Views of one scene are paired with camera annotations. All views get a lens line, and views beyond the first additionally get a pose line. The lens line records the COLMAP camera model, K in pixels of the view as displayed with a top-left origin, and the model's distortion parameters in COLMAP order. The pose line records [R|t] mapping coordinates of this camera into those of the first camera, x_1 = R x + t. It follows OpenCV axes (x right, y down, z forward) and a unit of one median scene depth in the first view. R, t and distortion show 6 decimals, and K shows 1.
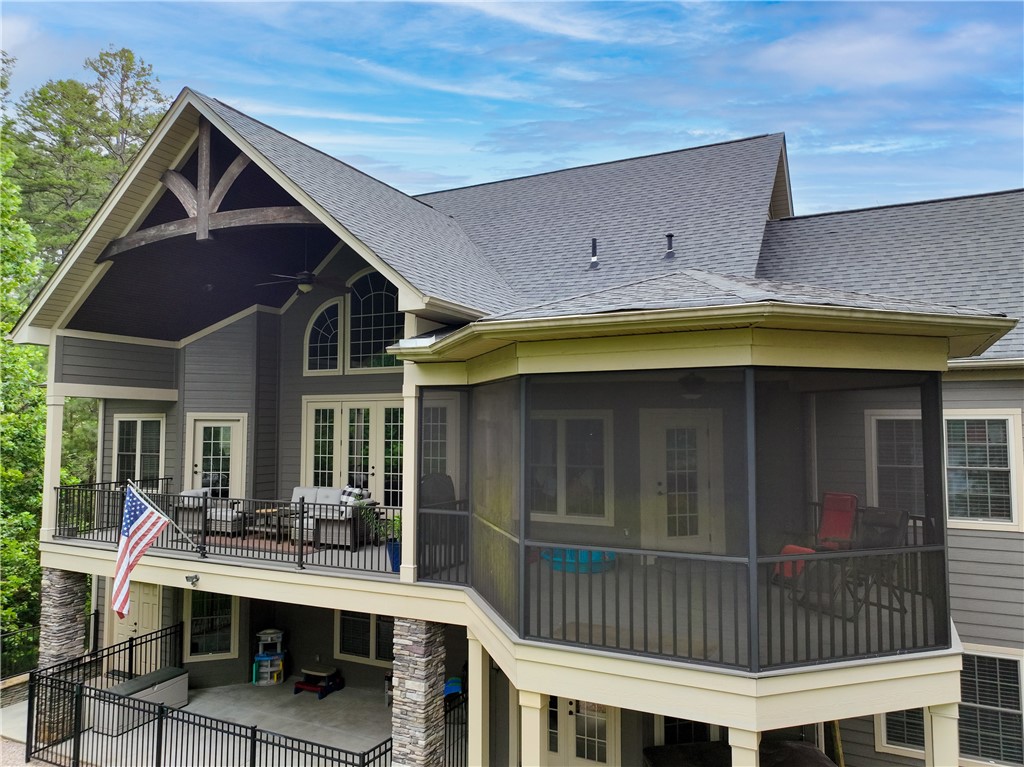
lens RADIAL K [[736.0, 0, 512.0], [0, 736.0, 383.5], [0, 0, 1]] dist [-0.001211, -0.001560]
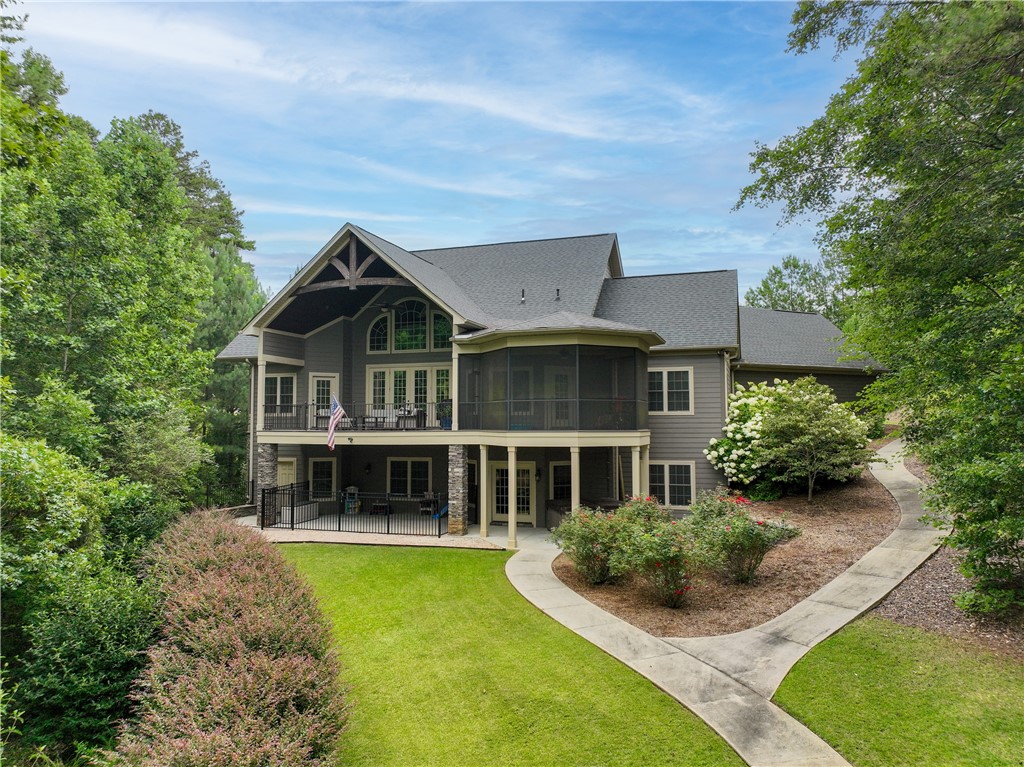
lens RADIAL K [[736.0, 0, 512.0], [0, 736.0, 383.5], [0, 0, 1]] dist [-0.001211, -0.001560]
pose [[0.990423, 0.005770, 0.137942, -0.240850], [-0.006051, 0.999980, 0.001614, 0.081527], [-0.137930, -0.002433, 0.990439, -1.252641]]
